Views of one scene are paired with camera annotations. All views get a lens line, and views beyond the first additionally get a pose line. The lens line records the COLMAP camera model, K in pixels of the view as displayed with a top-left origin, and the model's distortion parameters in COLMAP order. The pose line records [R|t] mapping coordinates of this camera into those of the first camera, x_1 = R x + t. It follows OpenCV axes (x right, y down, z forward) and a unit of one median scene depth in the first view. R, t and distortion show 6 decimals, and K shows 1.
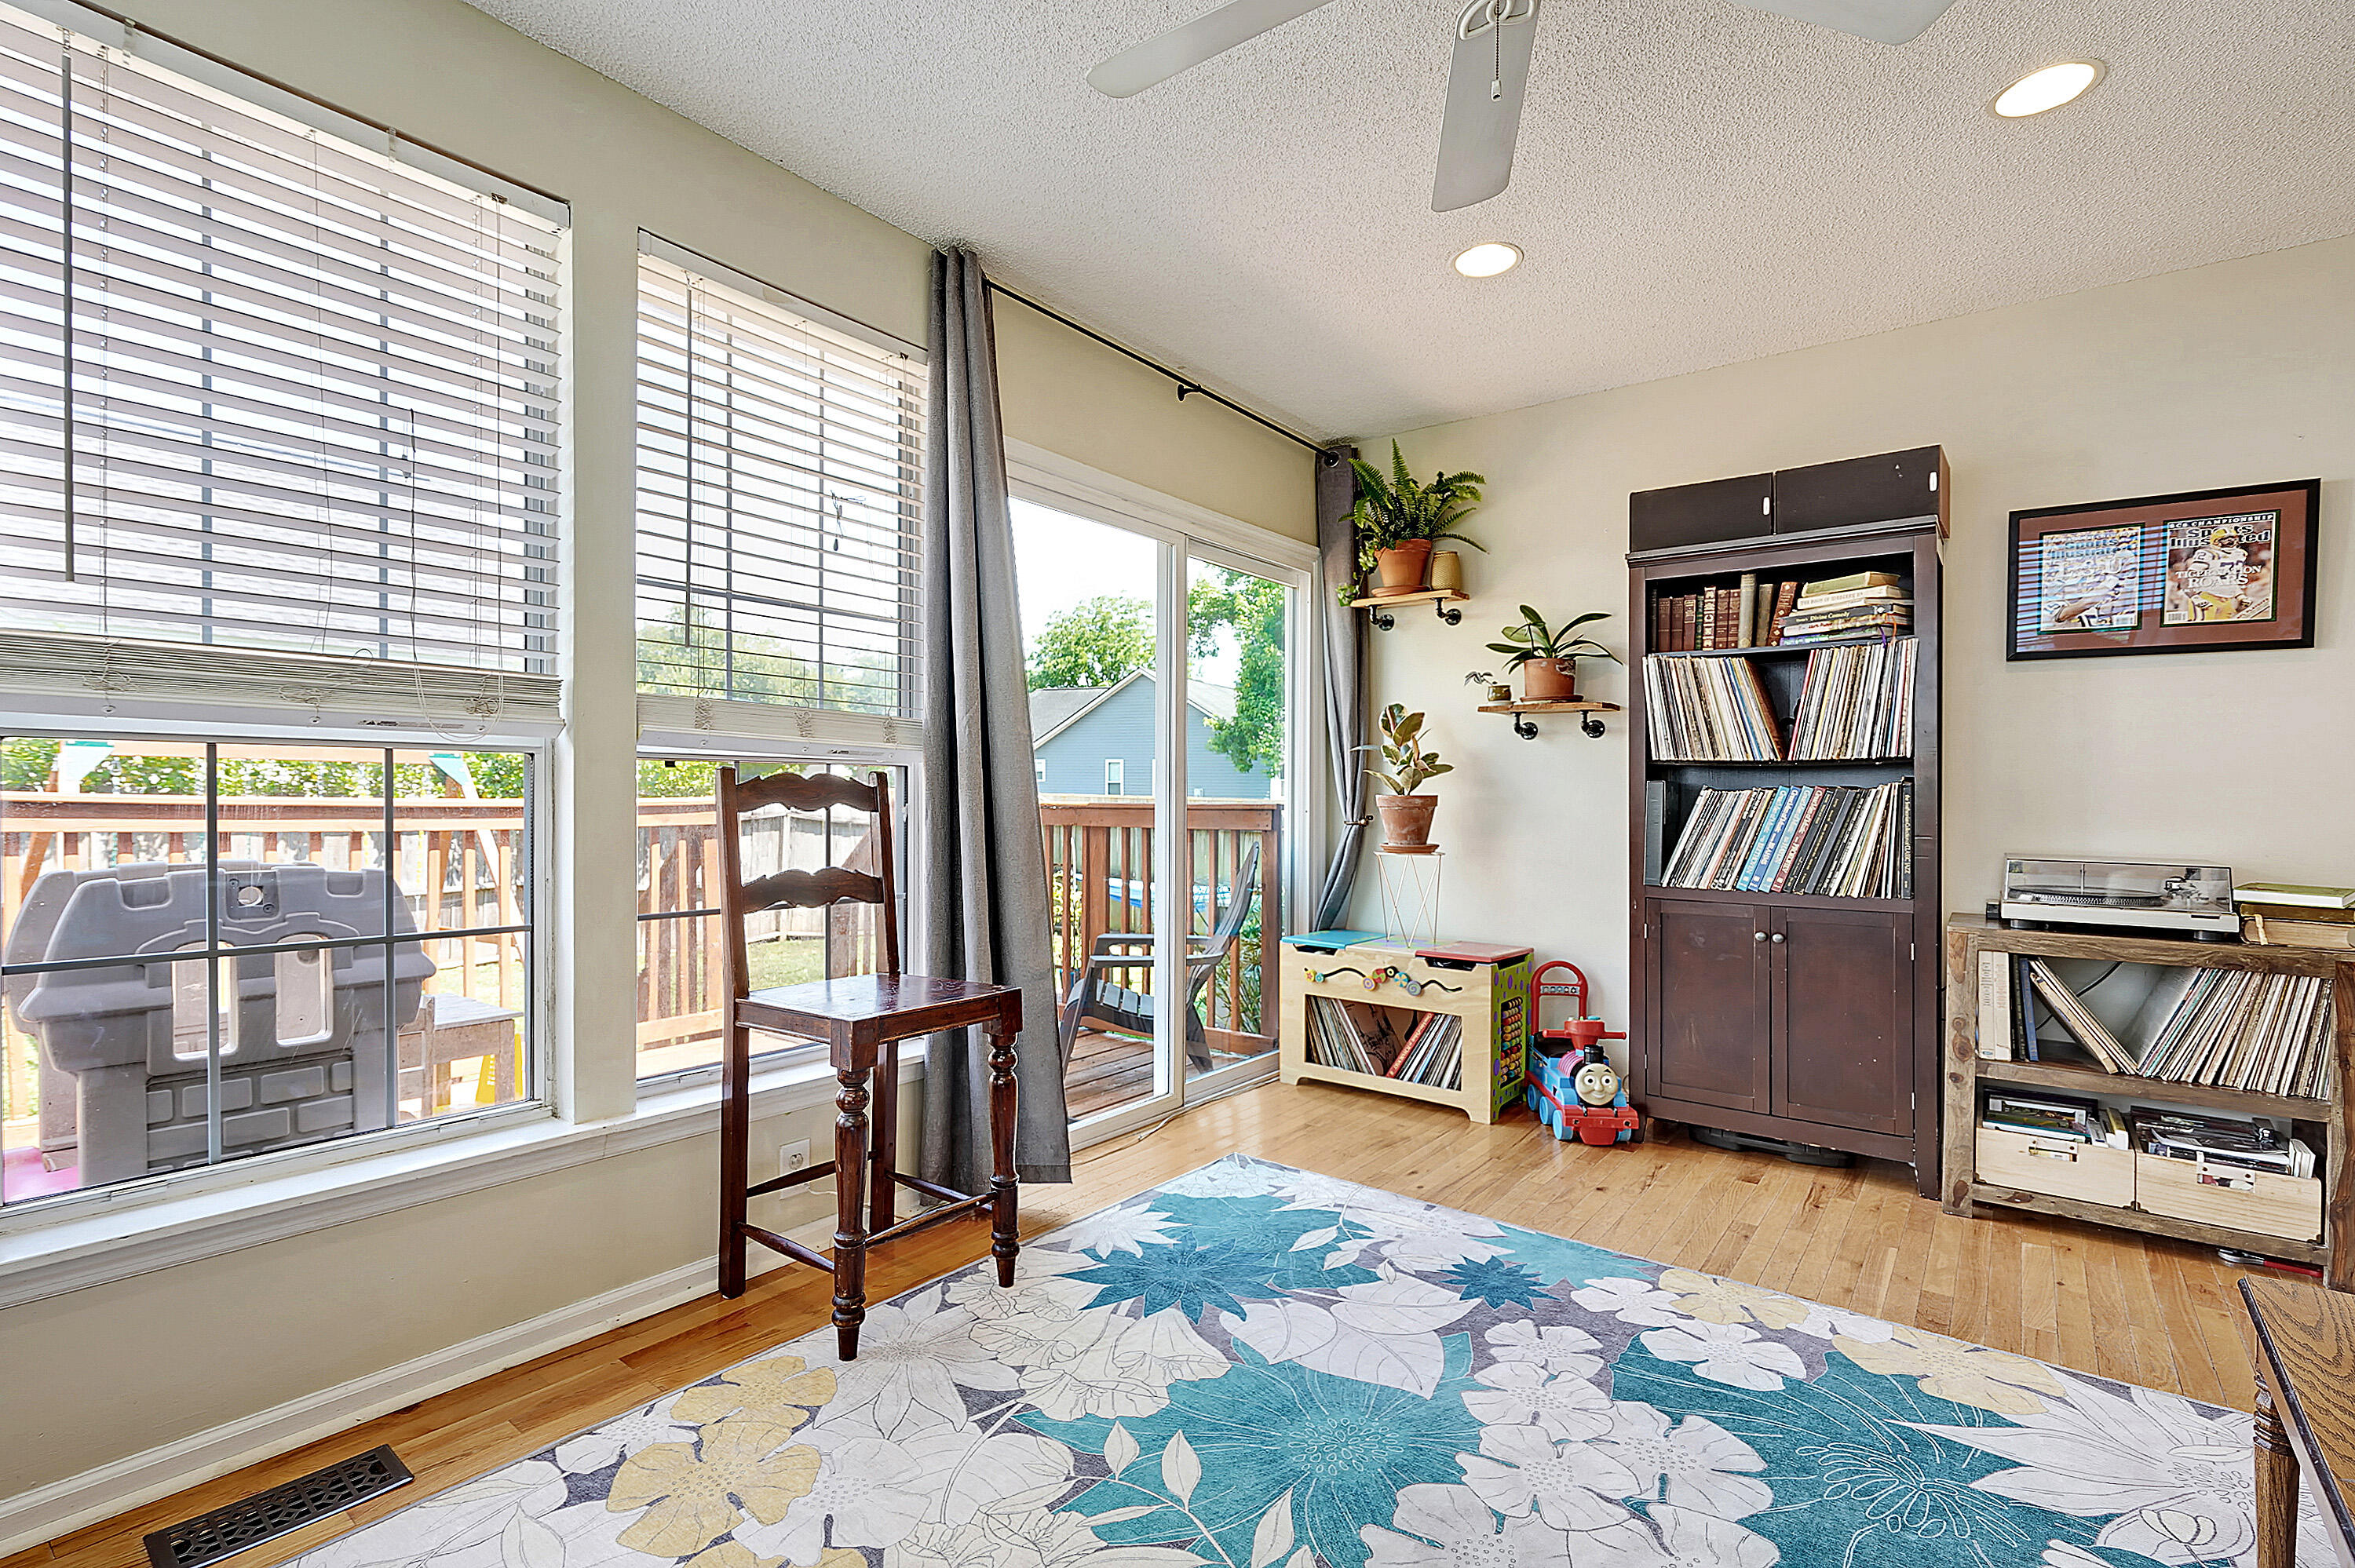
lens RADIAL K [[1096.0, 0, 1133.6], [0, 1096.0, 801.9], [0, 0, 1]] dist [-0.006073, 0.000076]
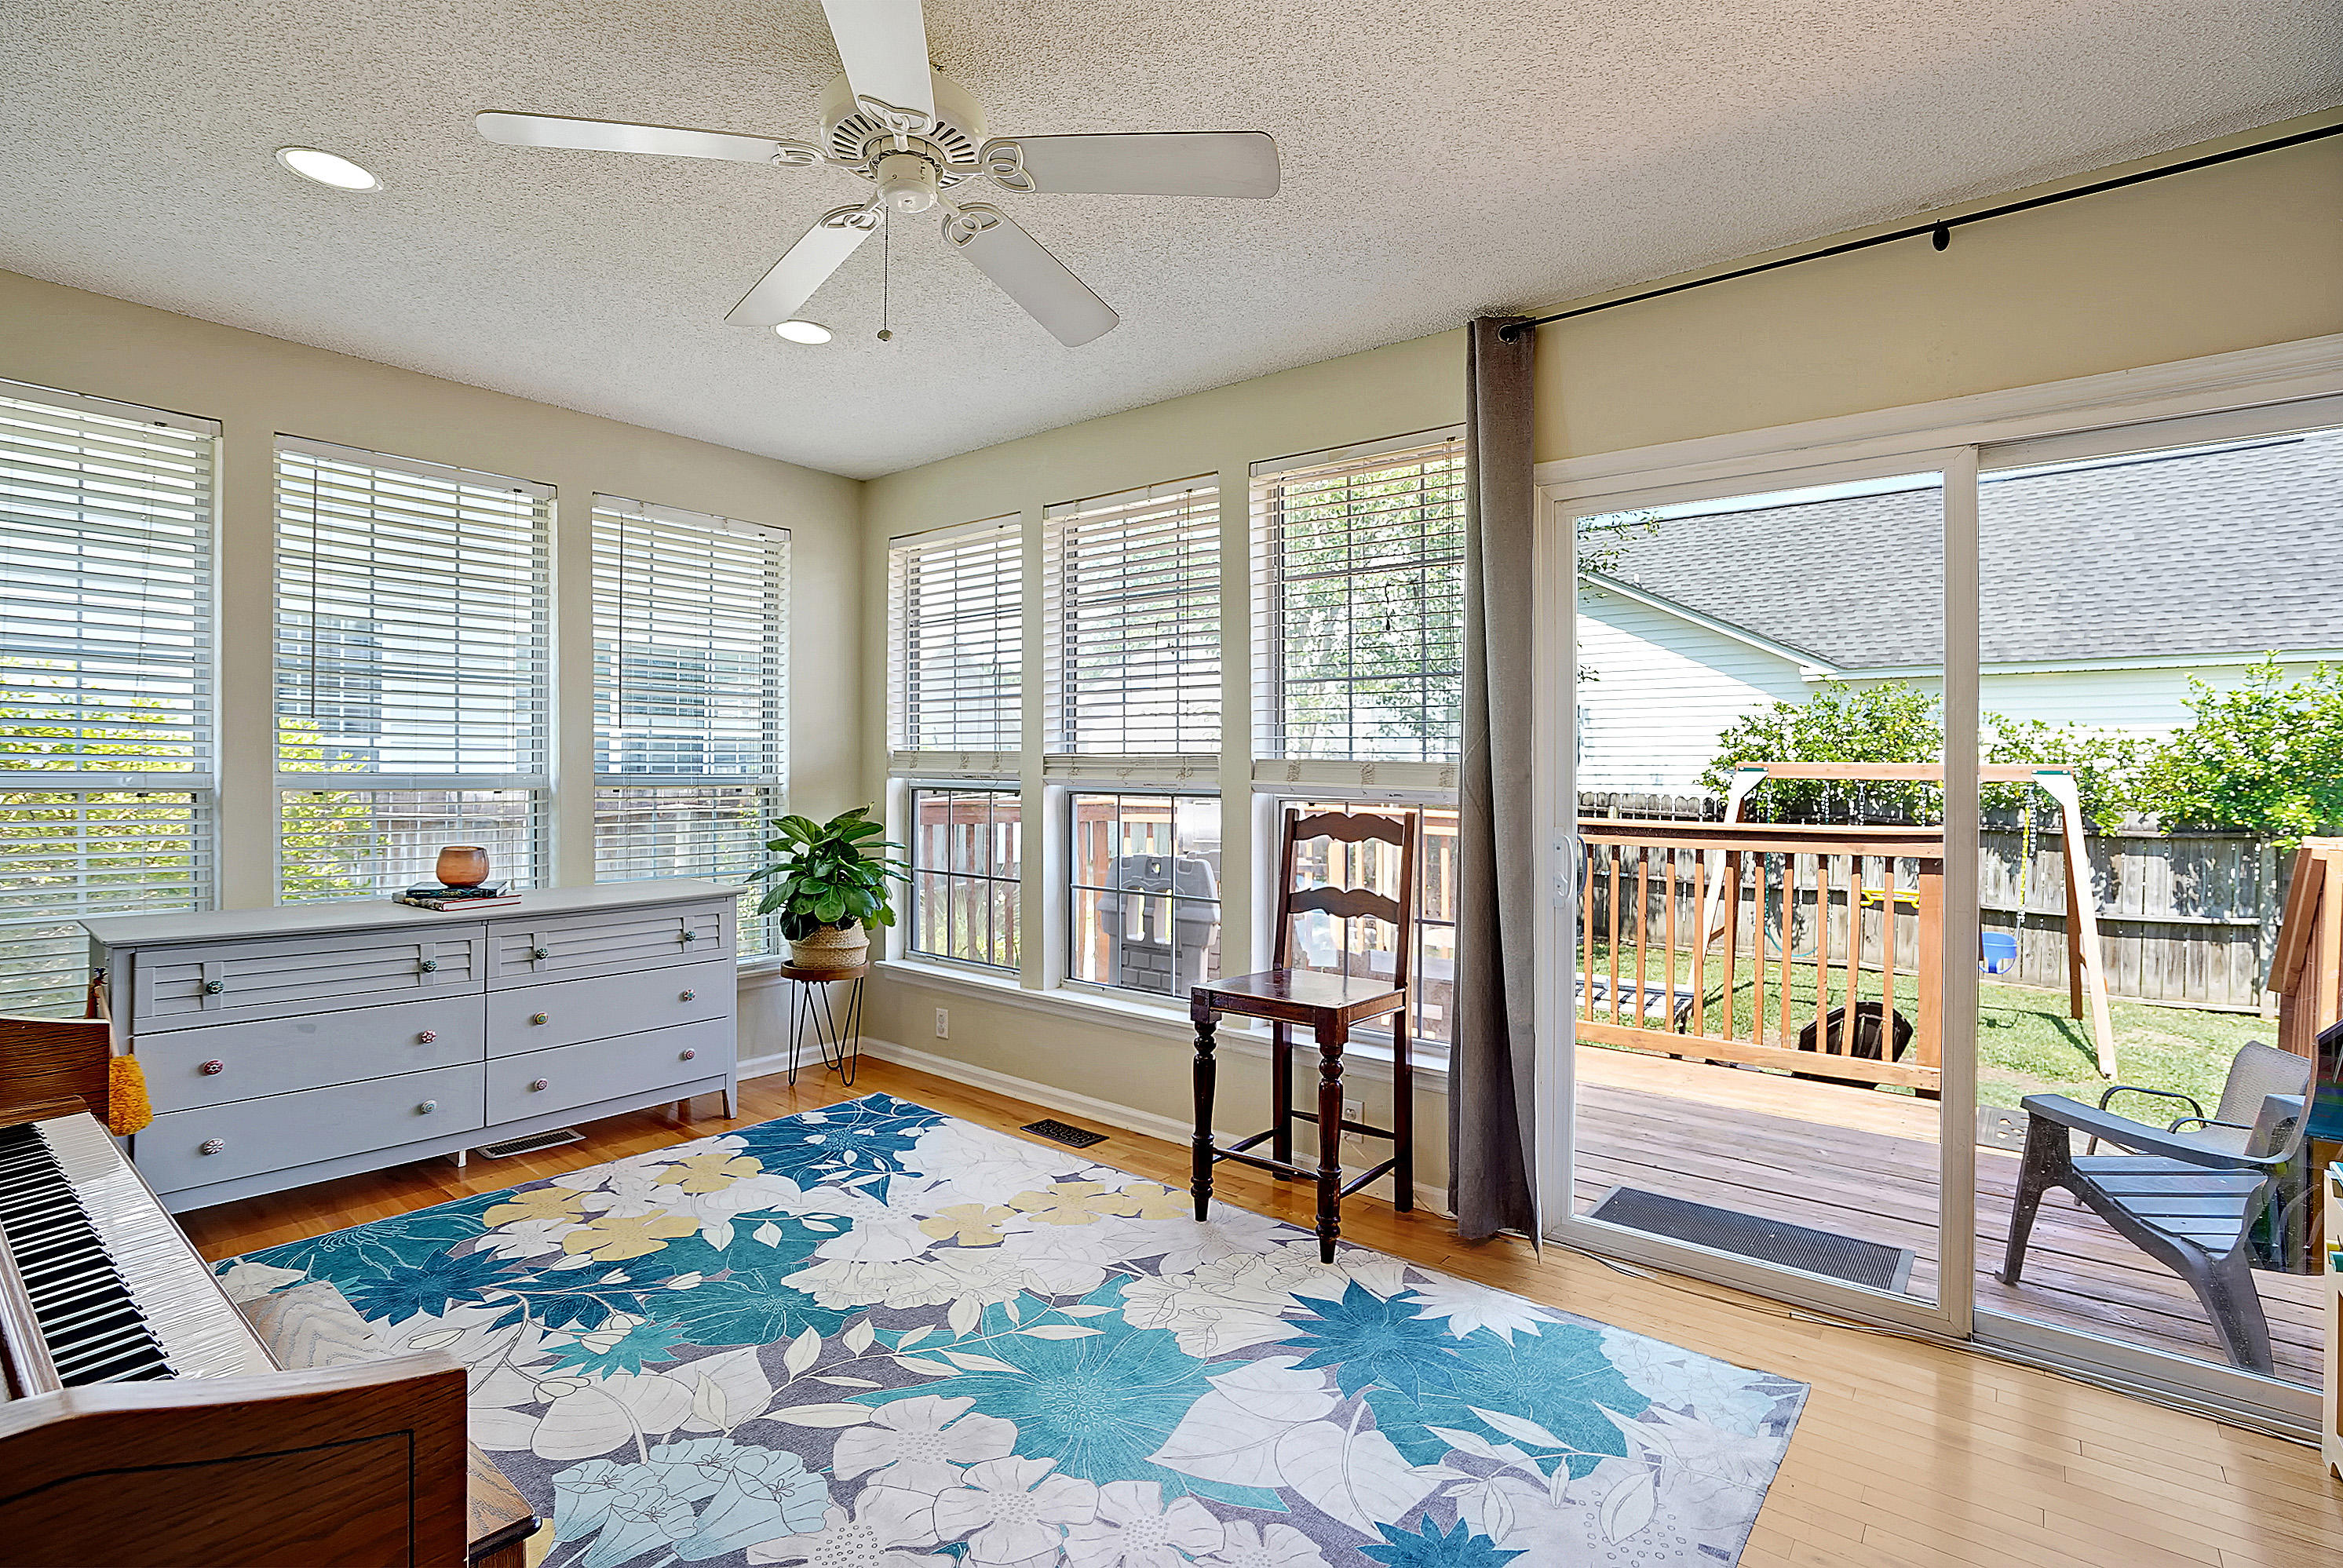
lens RADIAL K [[1090.4, 0, 1178.1], [0, 1090.4, 757.8], [0, 0, 1]] dist [-0.006073, 0.000076]
pose [[0.010423, -0.025514, -0.999620, 1.251085], [-0.014230, 0.999569, -0.025661, -0.070362], [0.999844, 0.014492, 0.010056, 0.983466]]
